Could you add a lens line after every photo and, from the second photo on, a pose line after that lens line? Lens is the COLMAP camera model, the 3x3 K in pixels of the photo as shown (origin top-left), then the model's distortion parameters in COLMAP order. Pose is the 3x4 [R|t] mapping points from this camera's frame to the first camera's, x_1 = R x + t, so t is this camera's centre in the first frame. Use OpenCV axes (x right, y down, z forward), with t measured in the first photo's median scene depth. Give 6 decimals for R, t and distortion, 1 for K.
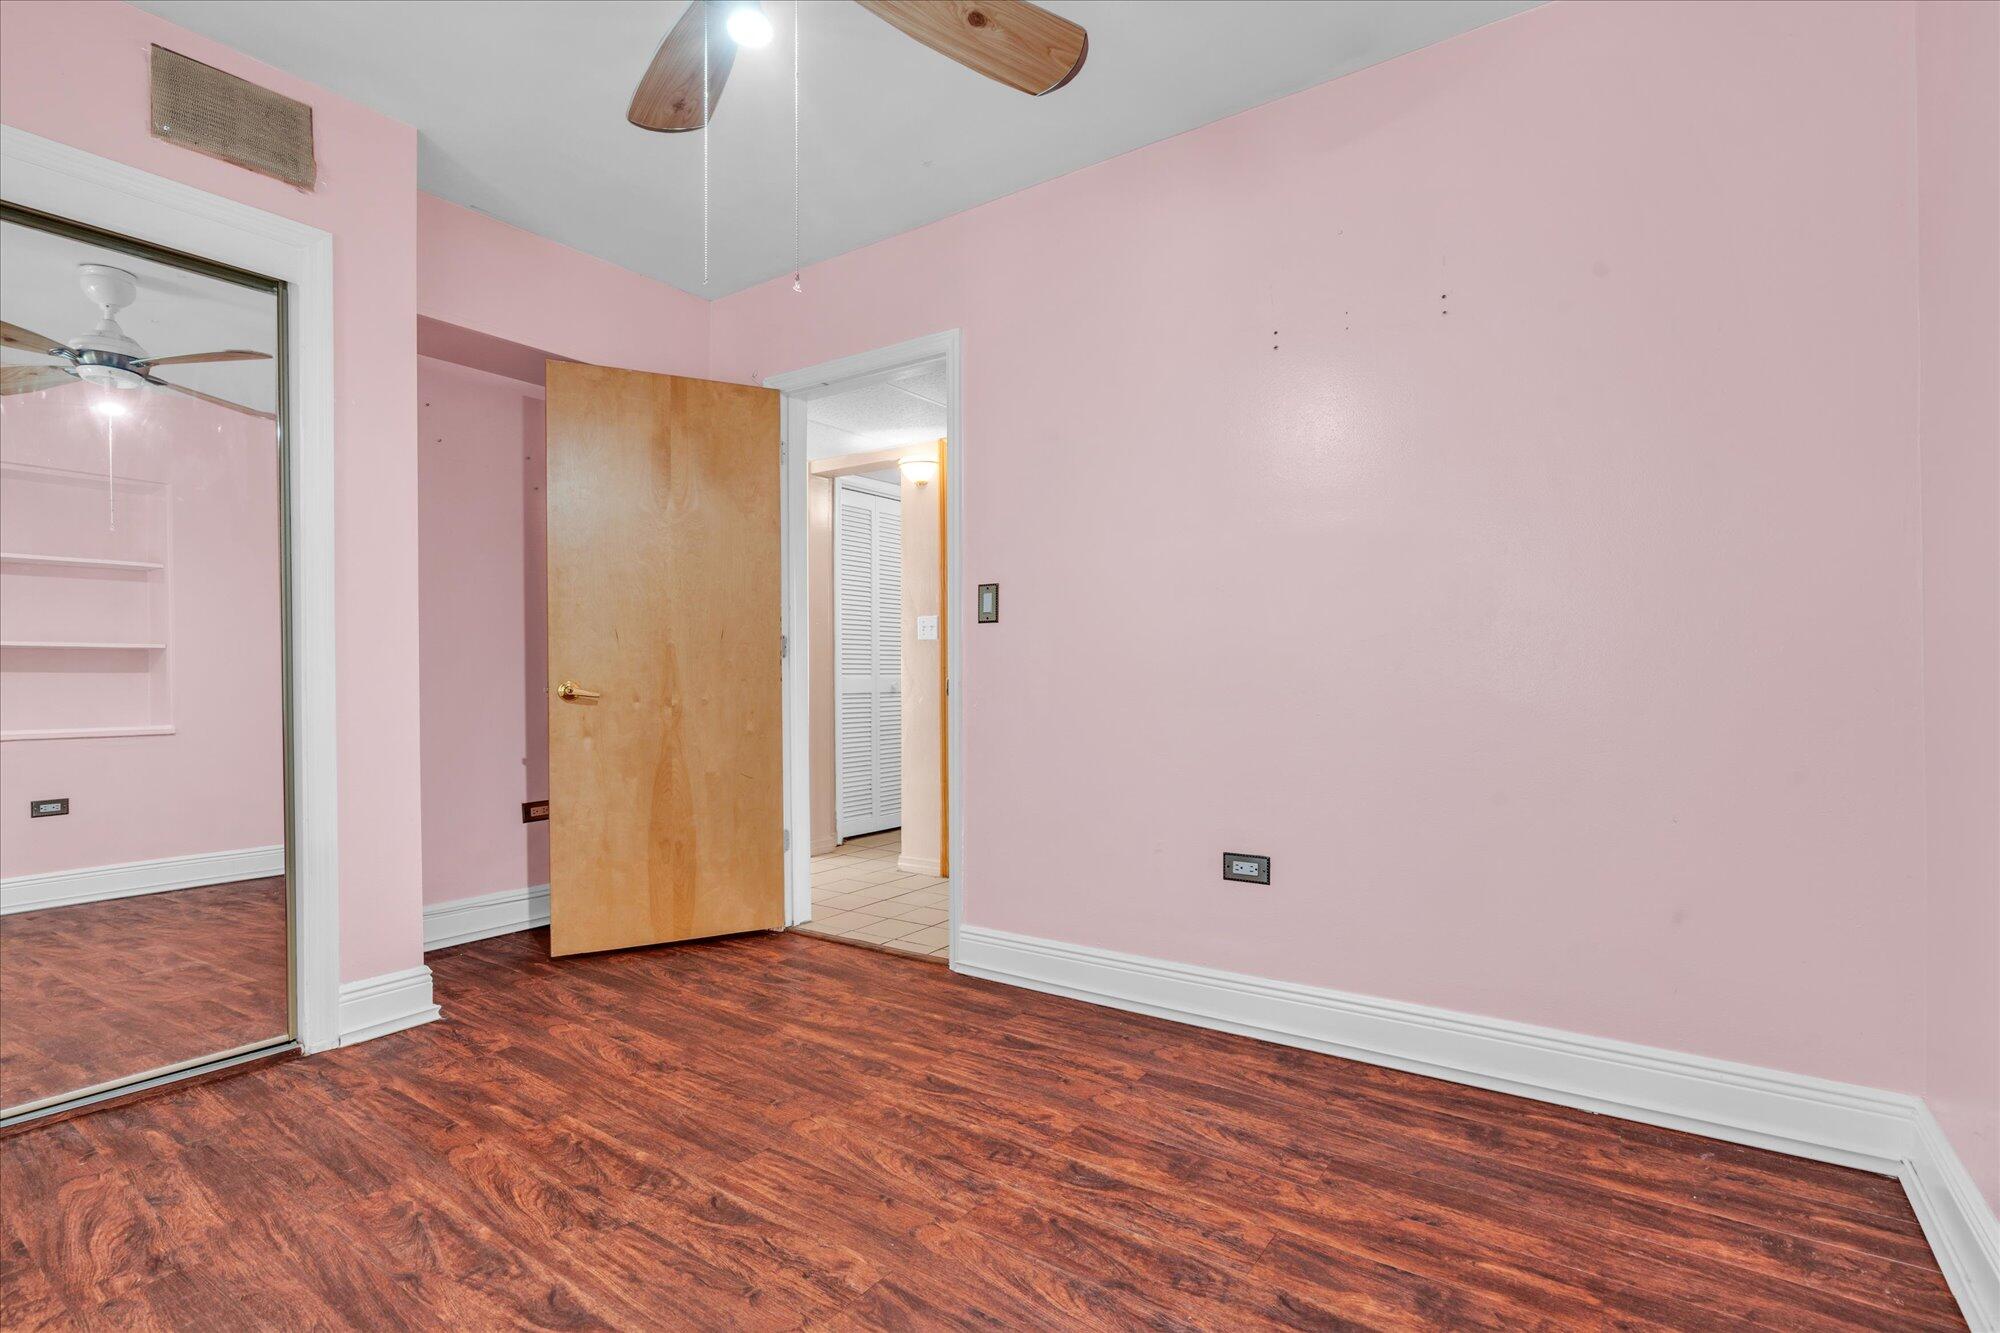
lens RADIAL K [[961.1, 0, 1002.7], [0, 961.1, 671.0], [0, 0, 1]] dist [0.000638, -0.000961]
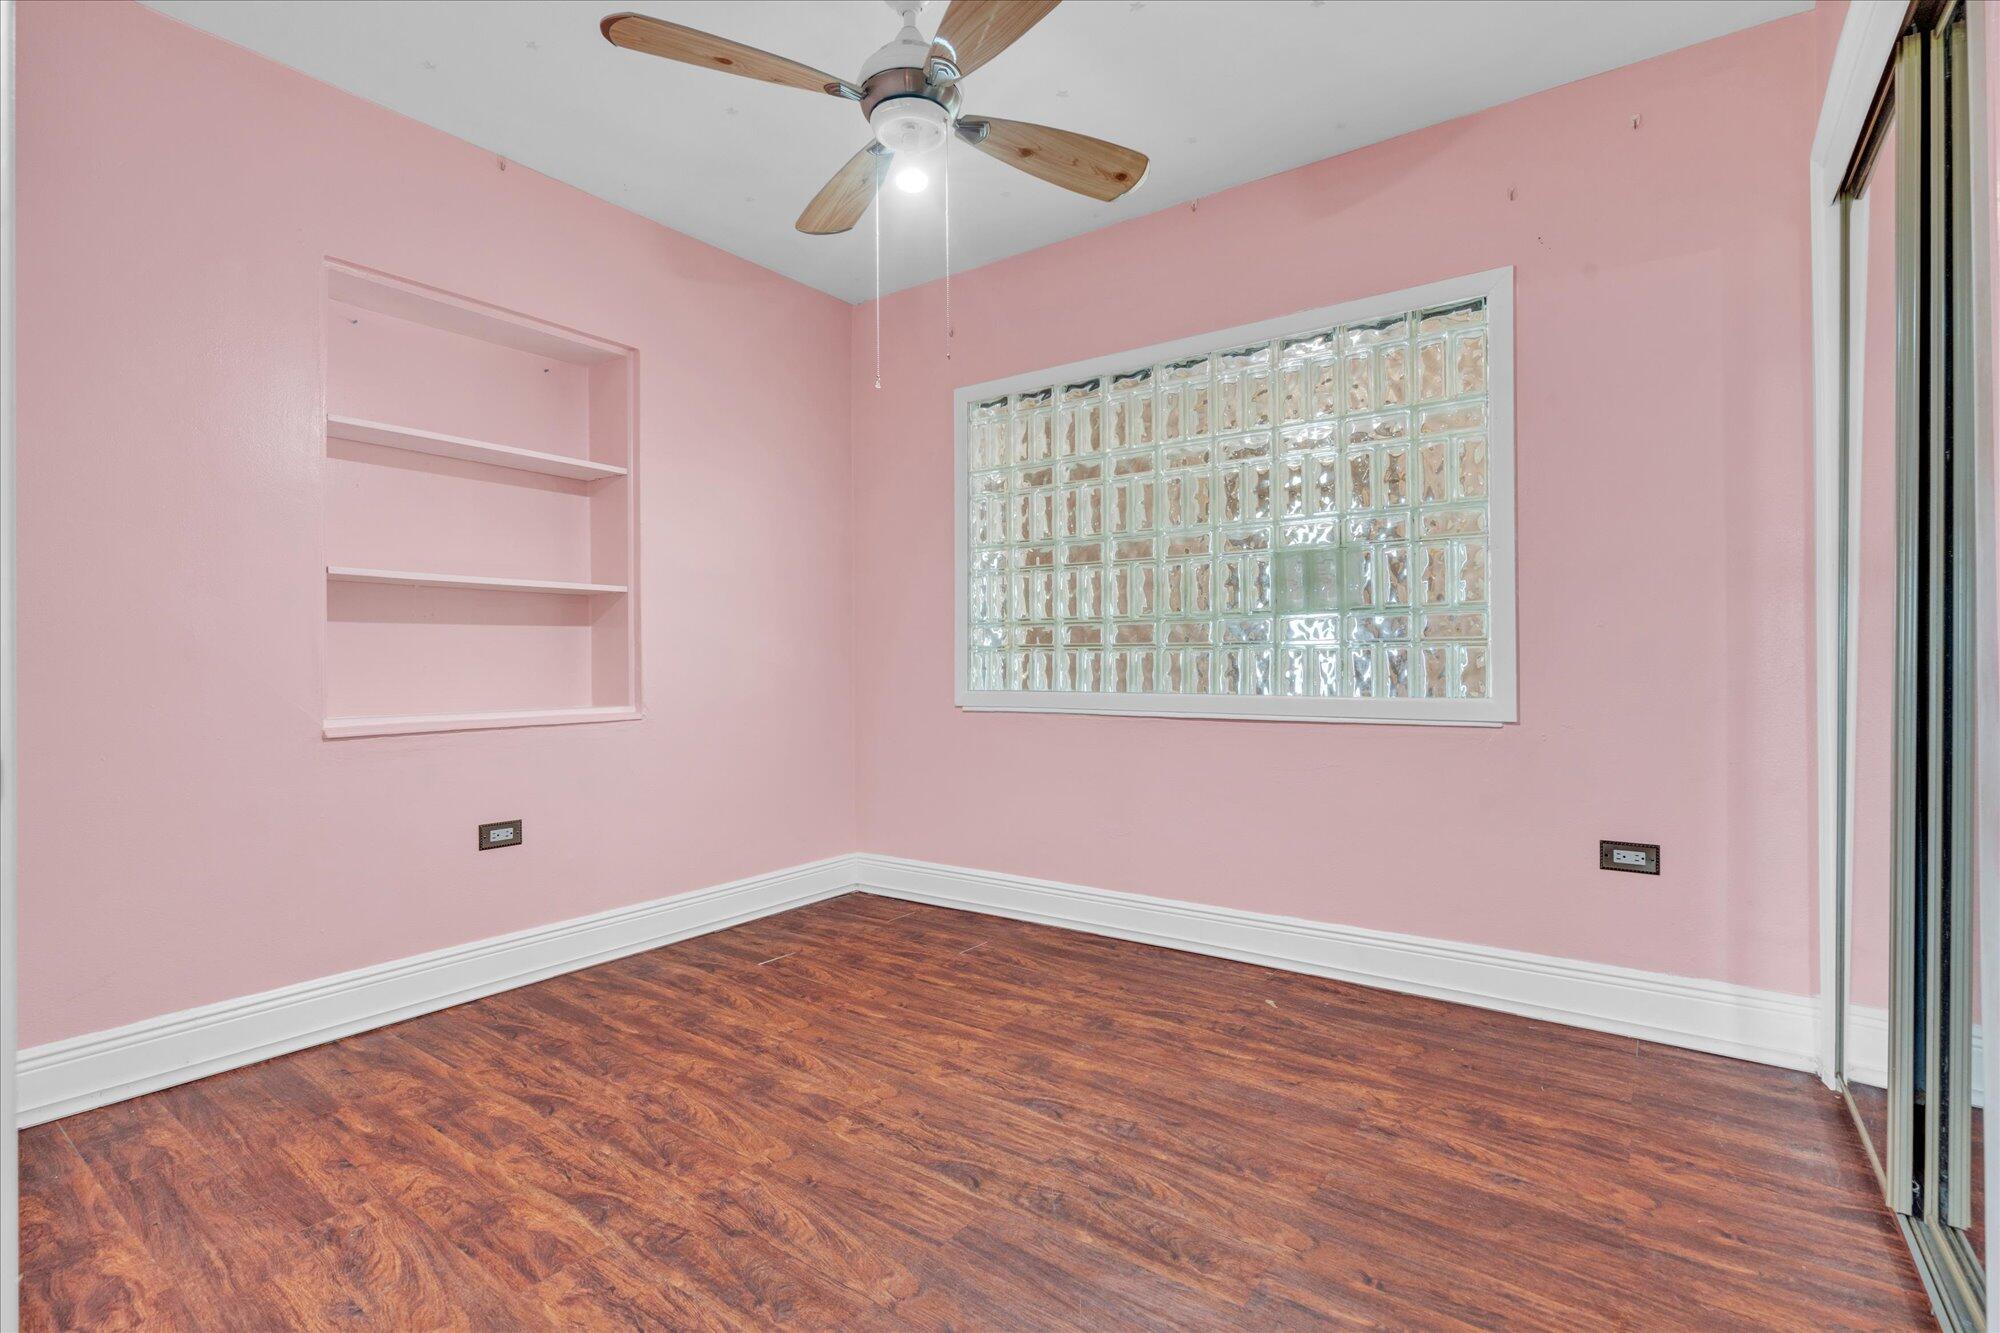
lens RADIAL K [[961.1, 0, 996.3], [0, 961.1, 668.5], [0, 0, 1]] dist [0.000638, -0.000961]
pose [[-0.999573, 0.008412, 0.027982, -0.351952], [0.008521, 0.999957, 0.003754, -0.010495], [-0.027949, 0.003991, -0.999601, 2.014414]]
